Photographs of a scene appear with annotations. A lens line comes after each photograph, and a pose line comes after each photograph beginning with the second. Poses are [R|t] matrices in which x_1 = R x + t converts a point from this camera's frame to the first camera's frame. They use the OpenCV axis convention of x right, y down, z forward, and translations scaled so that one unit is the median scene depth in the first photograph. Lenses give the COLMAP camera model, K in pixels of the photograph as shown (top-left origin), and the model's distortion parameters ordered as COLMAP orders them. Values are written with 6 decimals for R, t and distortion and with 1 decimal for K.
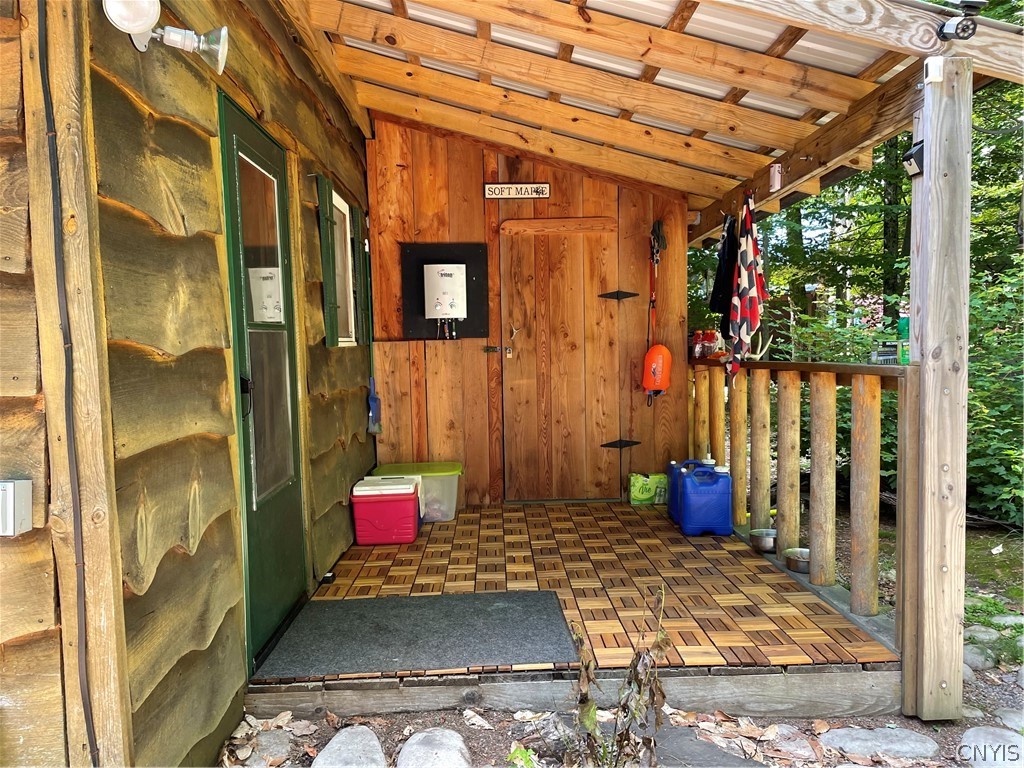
lens RADIAL K [[771.6, 0, 514.9], [0, 771.6, 387.9], [0, 0, 1]] dist [0.089263, -0.130285]
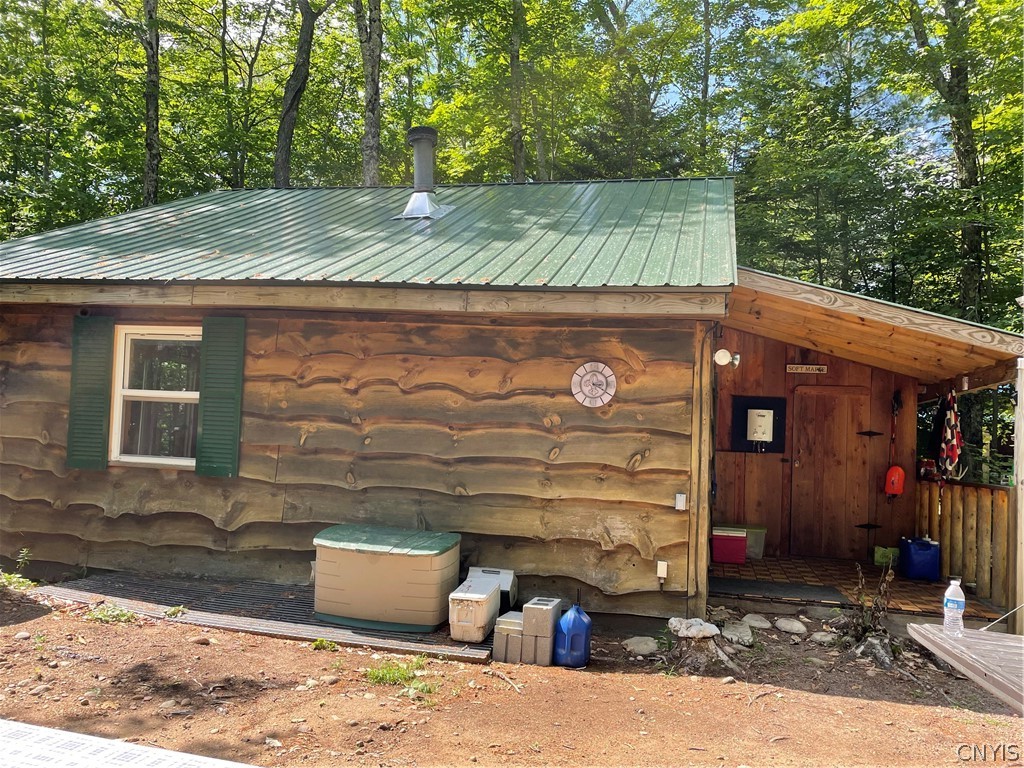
lens RADIAL K [[771.6, 0, 514.9], [0, 771.6, 387.9], [0, 0, 1]] dist [0.089263, -0.130285]
pose [[0.959858, 0.049584, -0.276068, -0.137513], [-0.082799, 0.990478, -0.109987, 0.028887], [0.267986, 0.128430, 0.954824, -0.804660]]
